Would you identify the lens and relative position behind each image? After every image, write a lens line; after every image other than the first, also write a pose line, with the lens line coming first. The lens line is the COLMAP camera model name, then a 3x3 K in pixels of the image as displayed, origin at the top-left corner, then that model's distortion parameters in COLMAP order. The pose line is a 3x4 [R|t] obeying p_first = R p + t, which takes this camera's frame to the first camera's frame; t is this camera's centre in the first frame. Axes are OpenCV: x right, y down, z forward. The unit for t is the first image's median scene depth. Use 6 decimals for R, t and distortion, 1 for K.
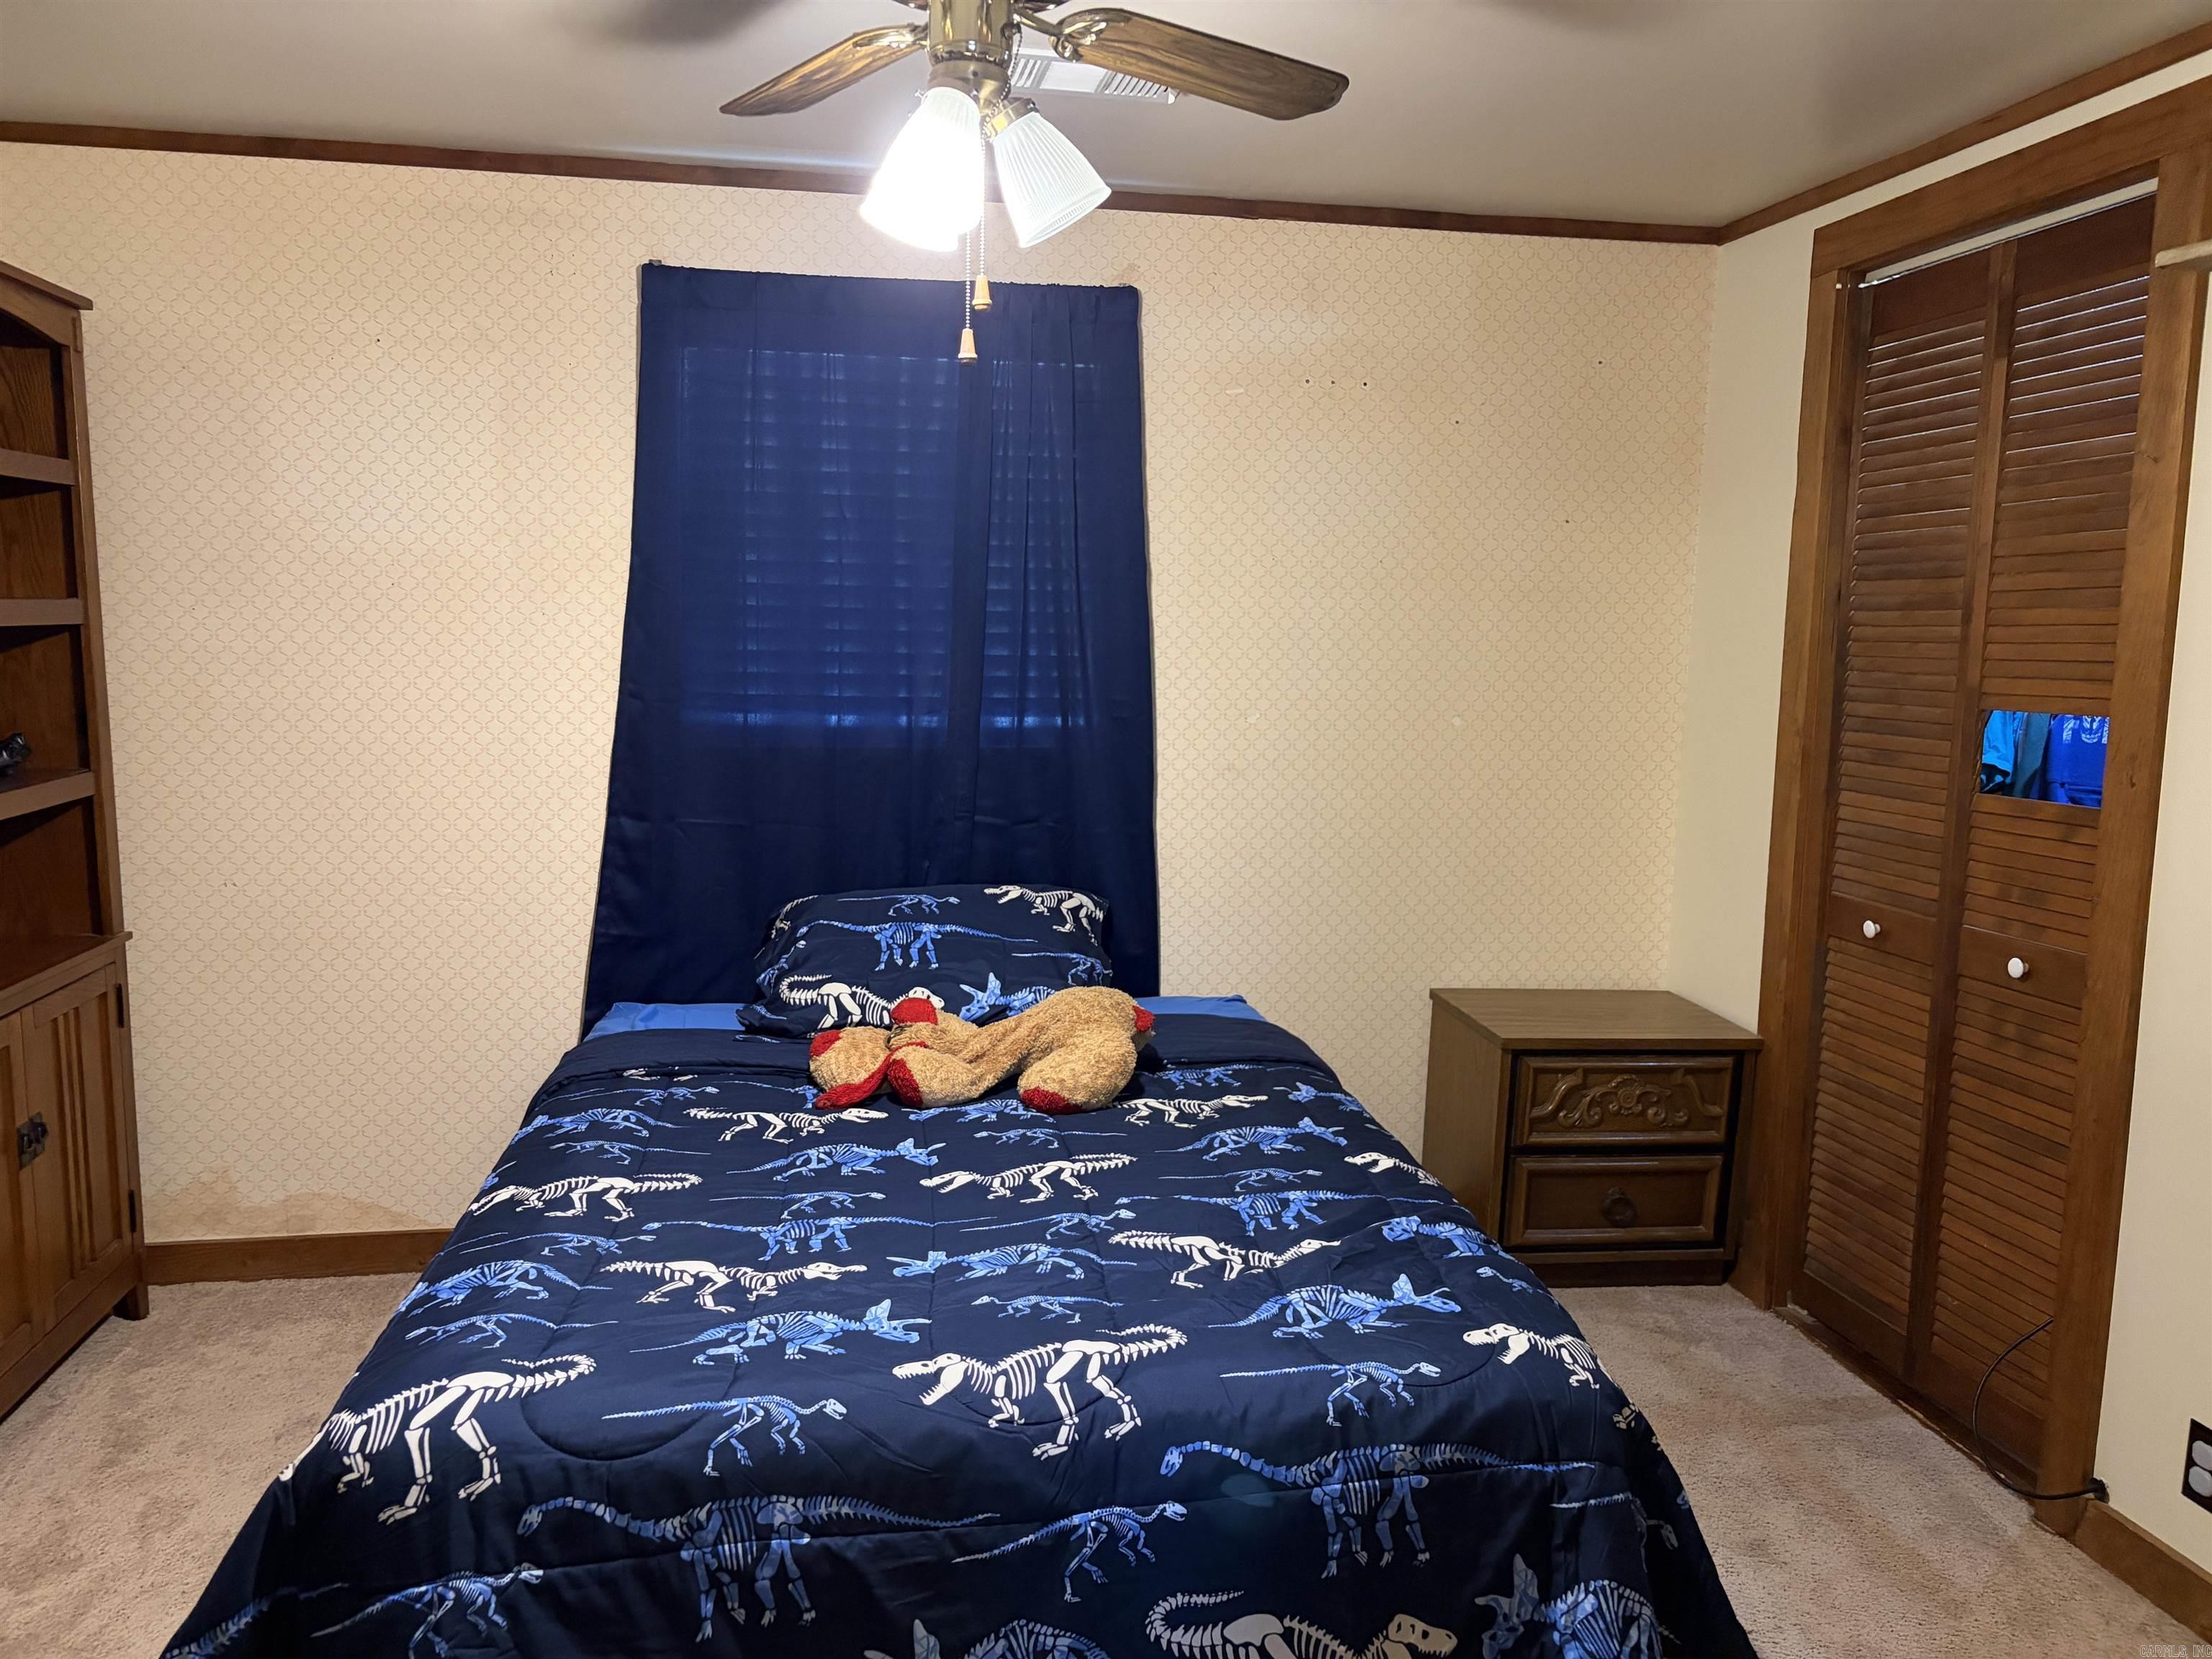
lens RADIAL K [[1668.3, 0, 1090.4], [0, 1668.3, 812.3], [0, 0, 1]] dist [0.043961, -0.046619]
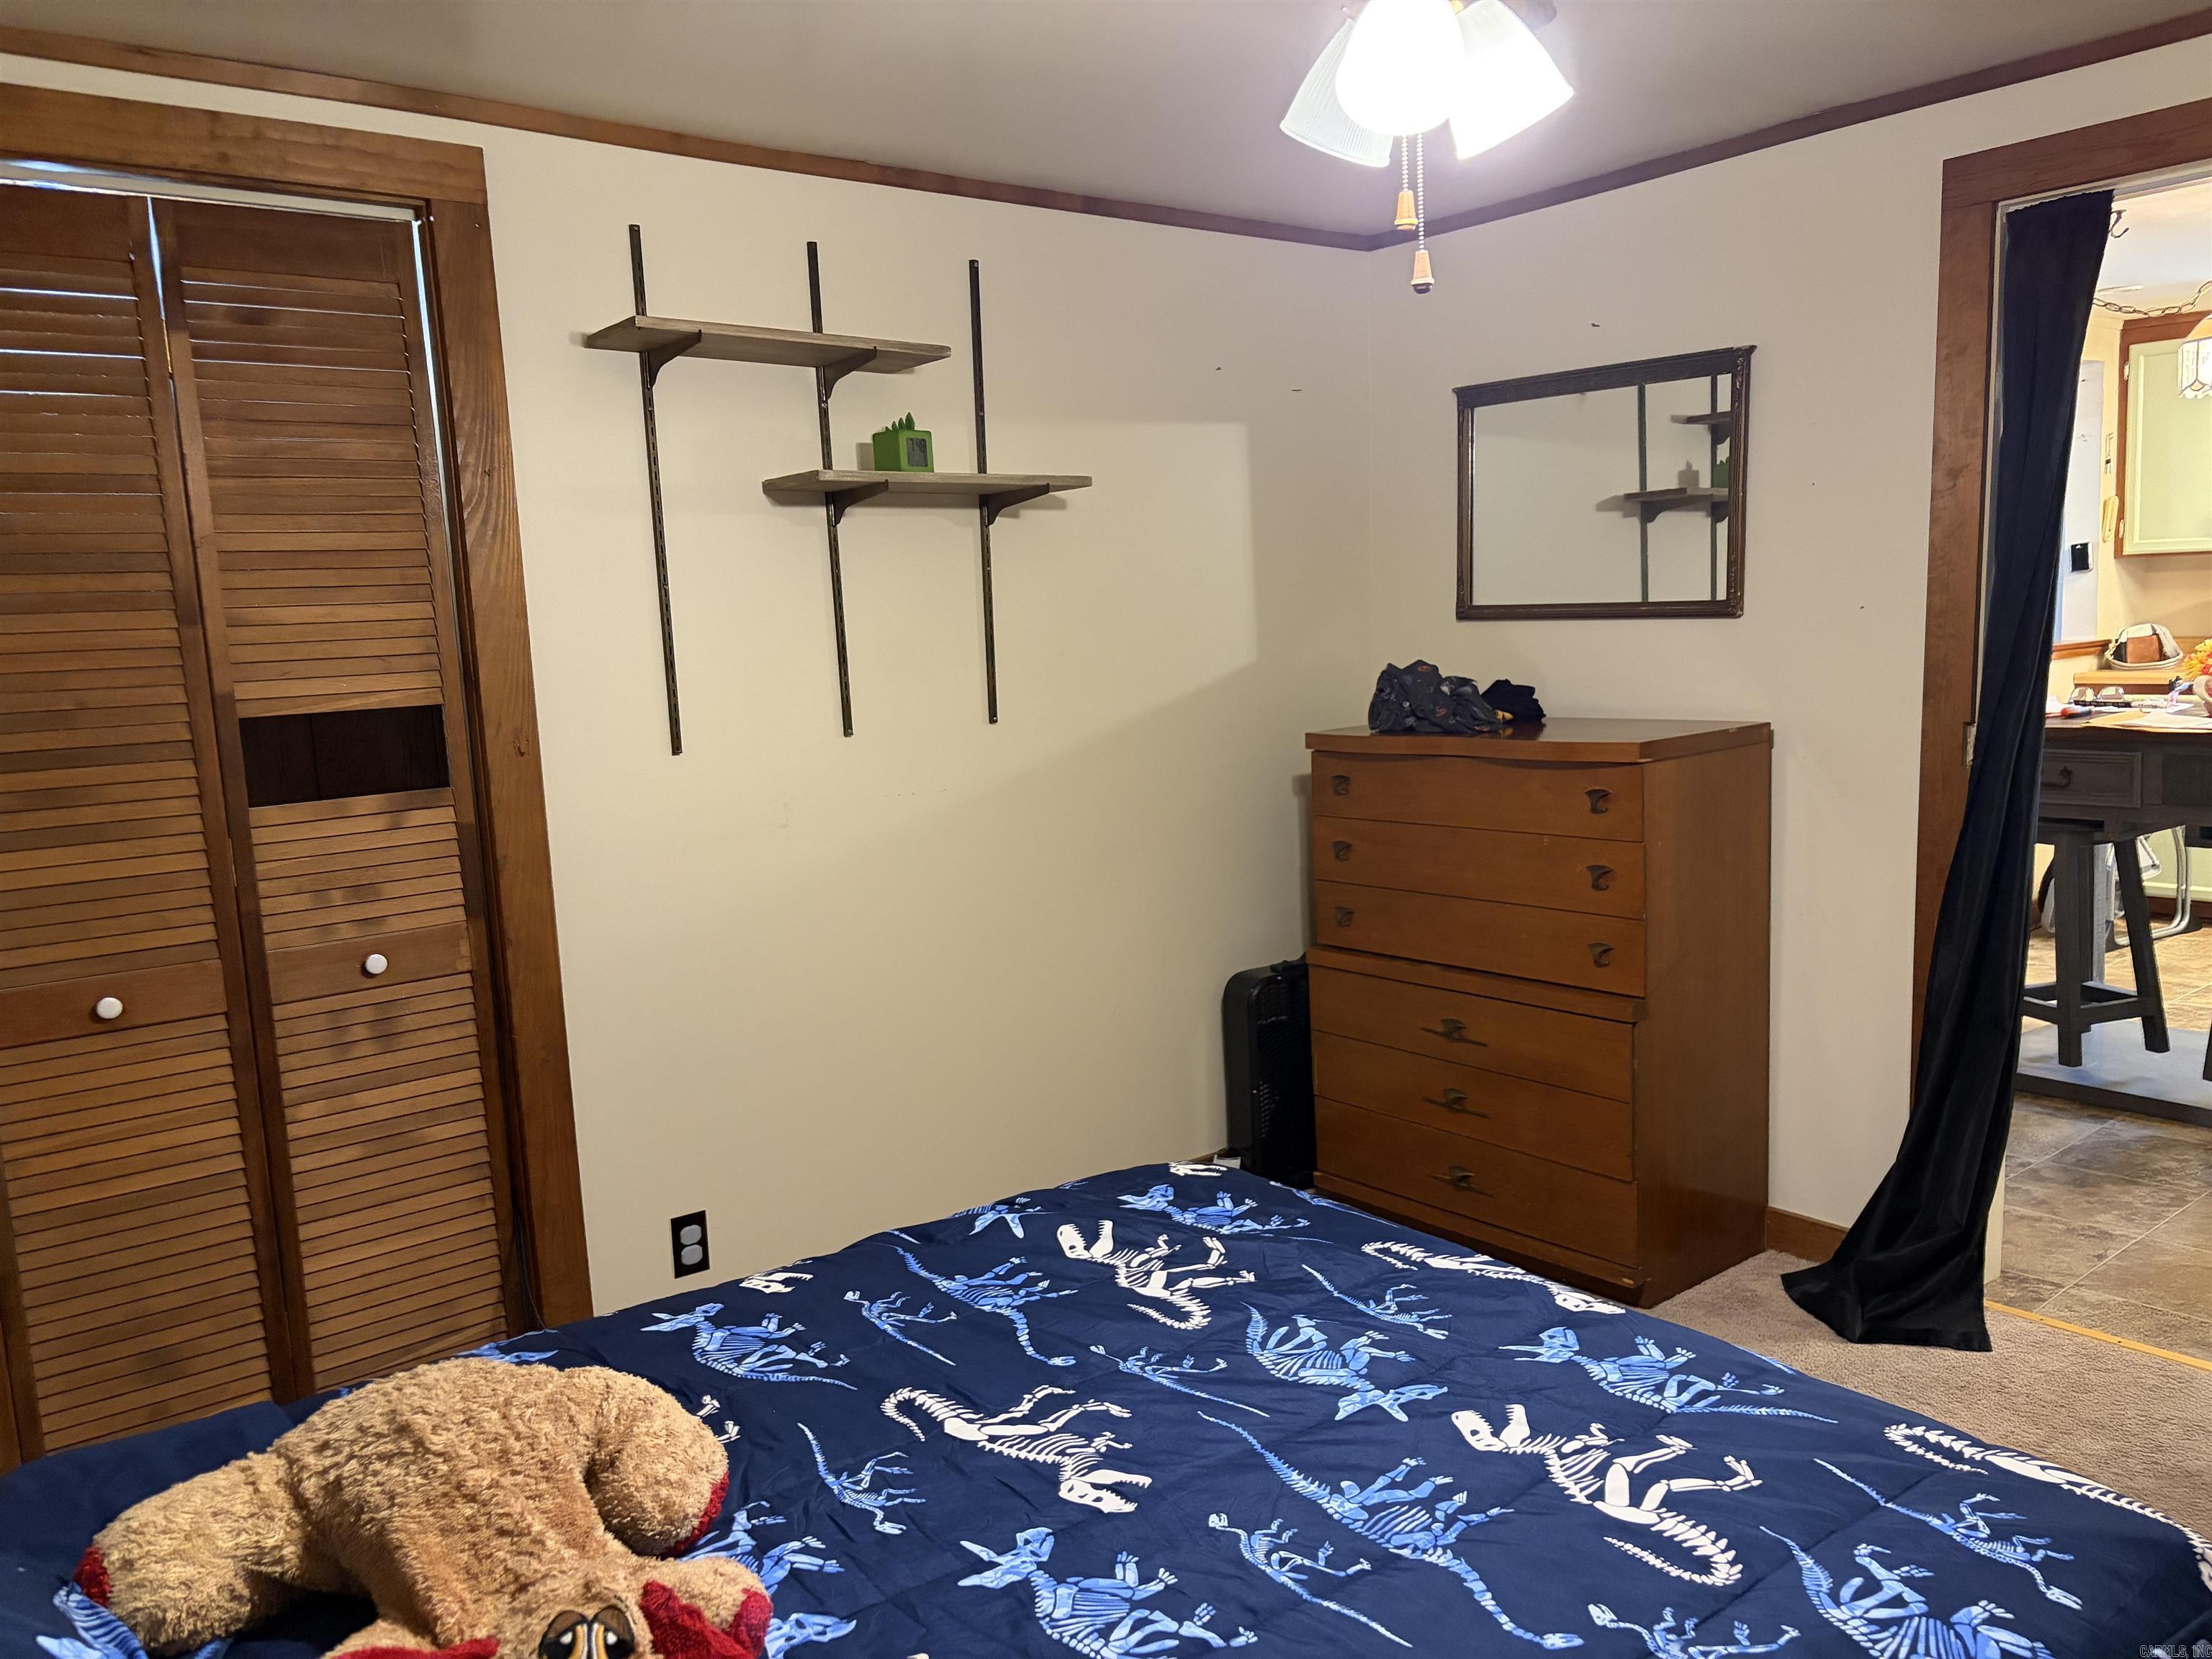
lens RADIAL K [[1668.3, 0, 1095.6], [0, 1668.3, 832.1], [0, 0, 1]] dist [0.043961, -0.046619]
pose [[-0.483270, -0.108552, 0.868715, -0.499901], [0.130256, 0.972323, 0.193961, -0.117930], [-0.865727, 0.206891, -0.455755, 1.028043]]
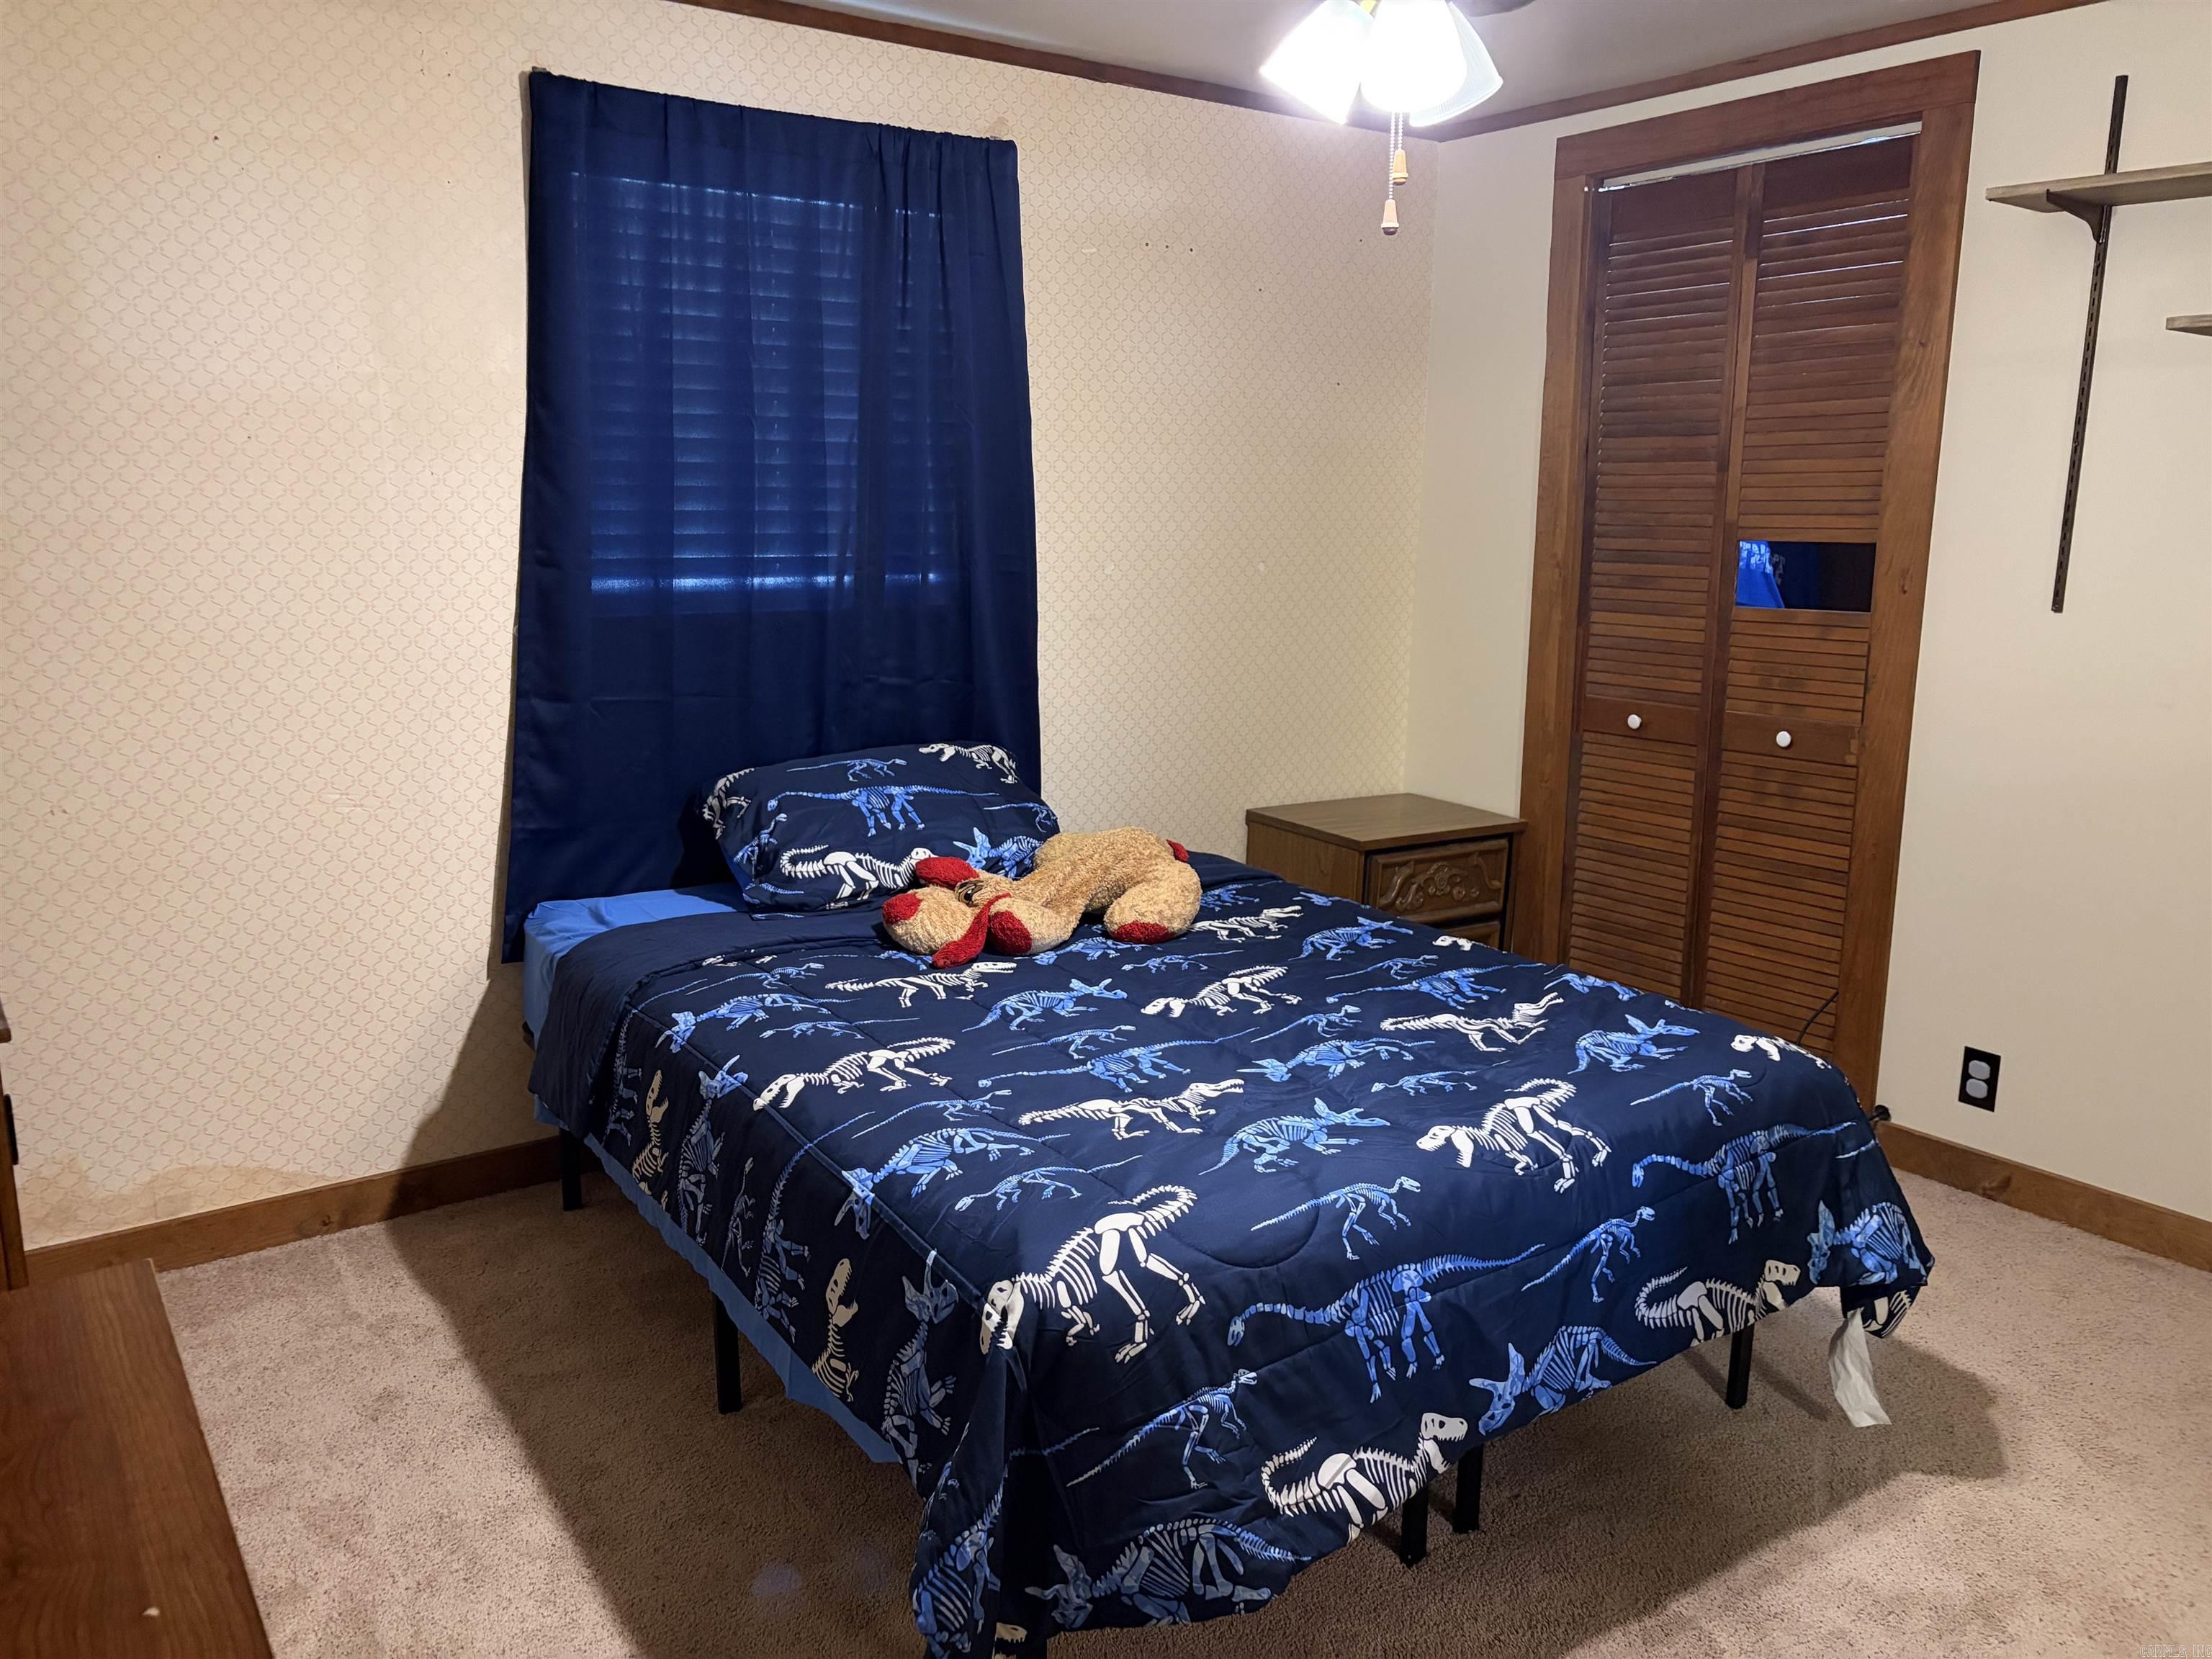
lens RADIAL K [[1668.3, 0, 1093.8], [0, 1668.3, 795.1], [0, 0, 1]] dist [0.043961, -0.046619]
pose [[0.898836, -0.089530, 0.429043, -0.472131], [0.058530, 0.994665, 0.084941, -0.005764], [-0.434359, -0.051236, 0.899281, 0.059639]]
